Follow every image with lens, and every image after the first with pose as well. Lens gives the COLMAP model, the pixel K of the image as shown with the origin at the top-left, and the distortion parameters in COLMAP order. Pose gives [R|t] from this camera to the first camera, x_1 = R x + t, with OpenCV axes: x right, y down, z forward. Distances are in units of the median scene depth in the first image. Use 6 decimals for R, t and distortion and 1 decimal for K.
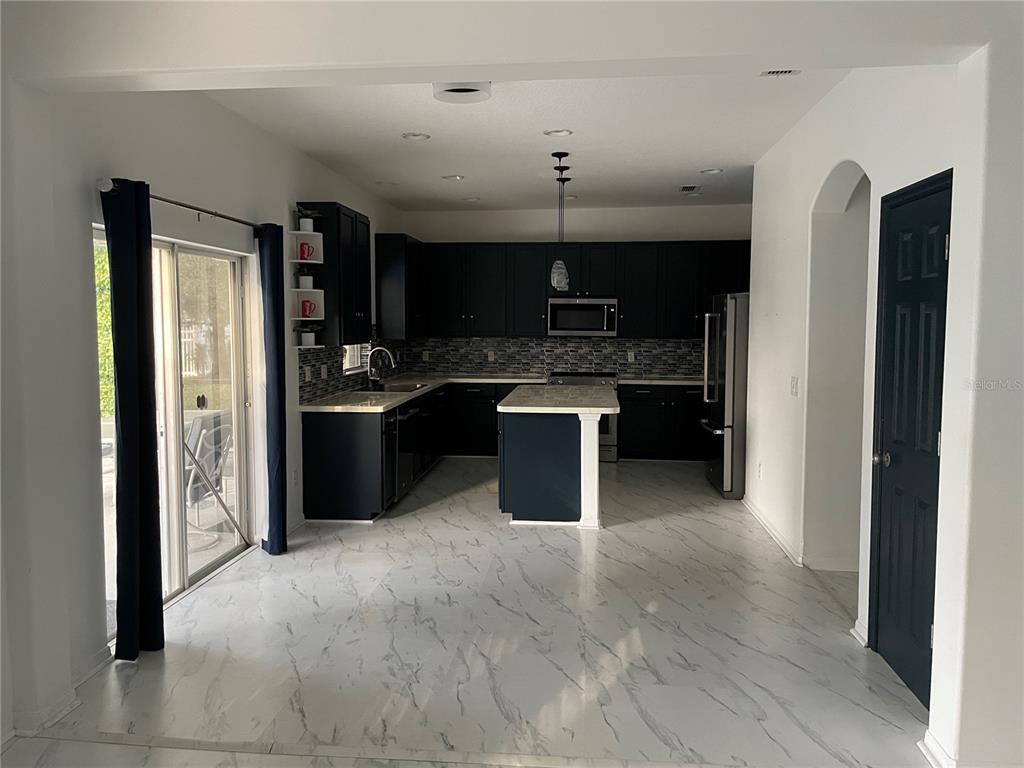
lens RADIAL K [[776.6, 0, 511.8], [0, 776.6, 381.3], [0, 0, 1]] dist [0.072105, -0.089598]
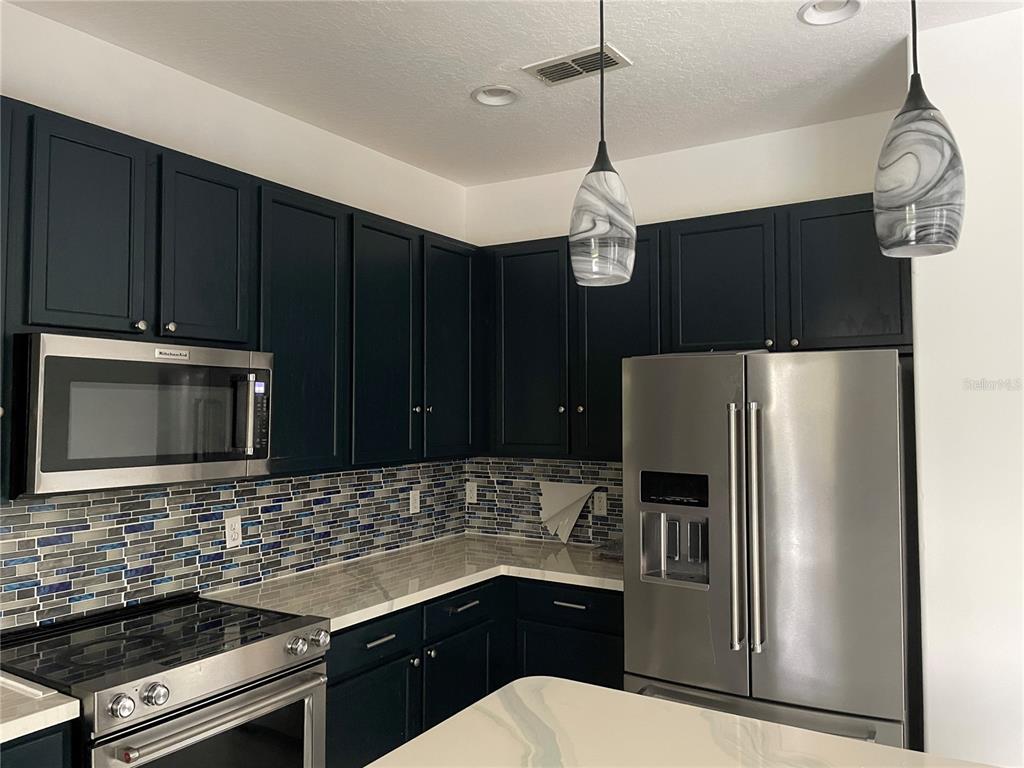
lens RADIAL K [[776.6, 0, 512.6], [0, 776.6, 381.7], [0, 0, 1]] dist [0.072105, -0.089598]
pose [[0.438766, 0.028096, 0.898162, -0.096379], [0.078641, 0.994476, -0.069526, -0.062333], [-0.895154, 0.101138, 0.434132, 0.742518]]
